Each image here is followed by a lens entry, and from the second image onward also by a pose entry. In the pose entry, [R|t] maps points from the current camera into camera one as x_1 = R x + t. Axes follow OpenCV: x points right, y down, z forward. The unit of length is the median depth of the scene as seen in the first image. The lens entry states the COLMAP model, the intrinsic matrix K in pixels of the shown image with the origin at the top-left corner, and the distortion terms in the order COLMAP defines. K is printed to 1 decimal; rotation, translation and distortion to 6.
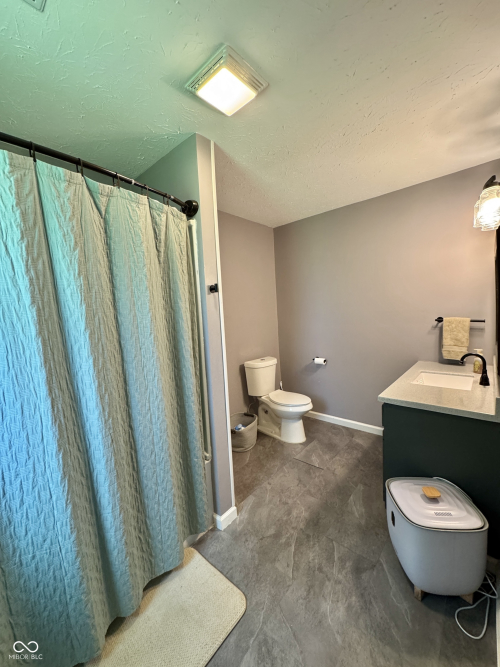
lens RADIAL K [[267.7, 0, 250.0], [0, 267.7, 333.5], [0, 0, 1]] dist [-0.002287, -0.000095]
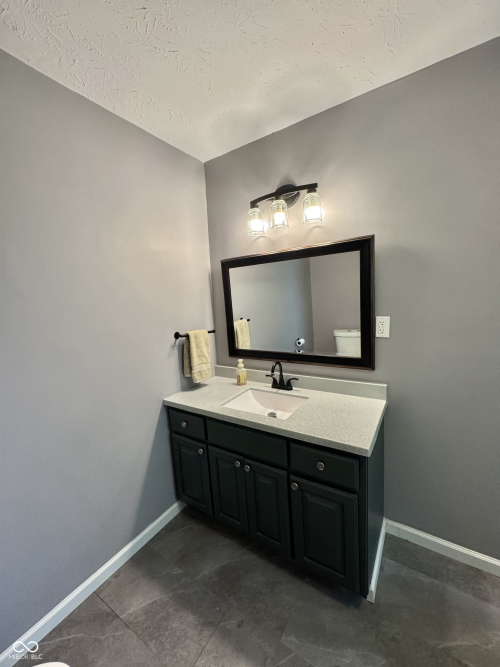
lens RADIAL K [[267.7, 0, 250.0], [0, 267.7, 333.5], [0, 0, 1]] dist [-0.002287, -0.000095]
pose [[-0.145843, -0.075851, 0.986396, -0.057801], [0.149914, 0.983848, 0.097821, -0.098099], [-0.977883, 0.162141, -0.132116, 0.891037]]
